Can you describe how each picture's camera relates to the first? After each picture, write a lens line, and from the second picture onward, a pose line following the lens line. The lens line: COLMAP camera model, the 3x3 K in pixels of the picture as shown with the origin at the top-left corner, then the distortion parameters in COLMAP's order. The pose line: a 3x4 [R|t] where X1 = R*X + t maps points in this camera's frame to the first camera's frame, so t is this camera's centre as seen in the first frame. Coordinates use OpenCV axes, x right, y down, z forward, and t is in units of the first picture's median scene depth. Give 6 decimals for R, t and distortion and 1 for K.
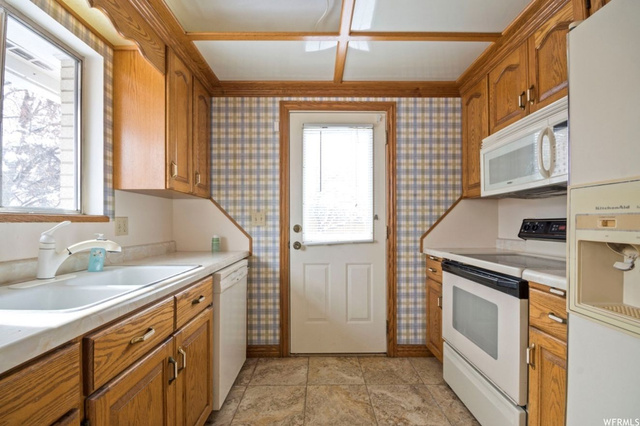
lens RADIAL K [[280.8, 0, 319.7], [0, 280.8, 218.9], [0, 0, 1]] dist [-0.001873, -0.006025]
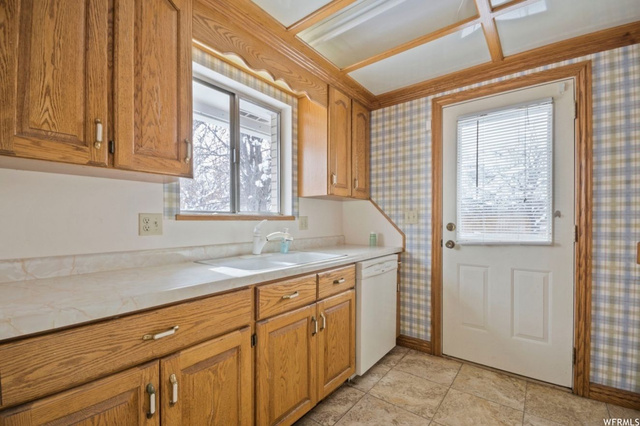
lens RADIAL K [[280.8, 0, 318.8], [0, 280.8, 217.2], [0, 0, 1]] dist [-0.001873, -0.006025]
pose [[0.781262, -0.006061, -0.624174, 0.173831], [0.007607, 0.999971, -0.000189, -0.002057], [0.624157, -0.004601, 0.781285, -0.036417]]
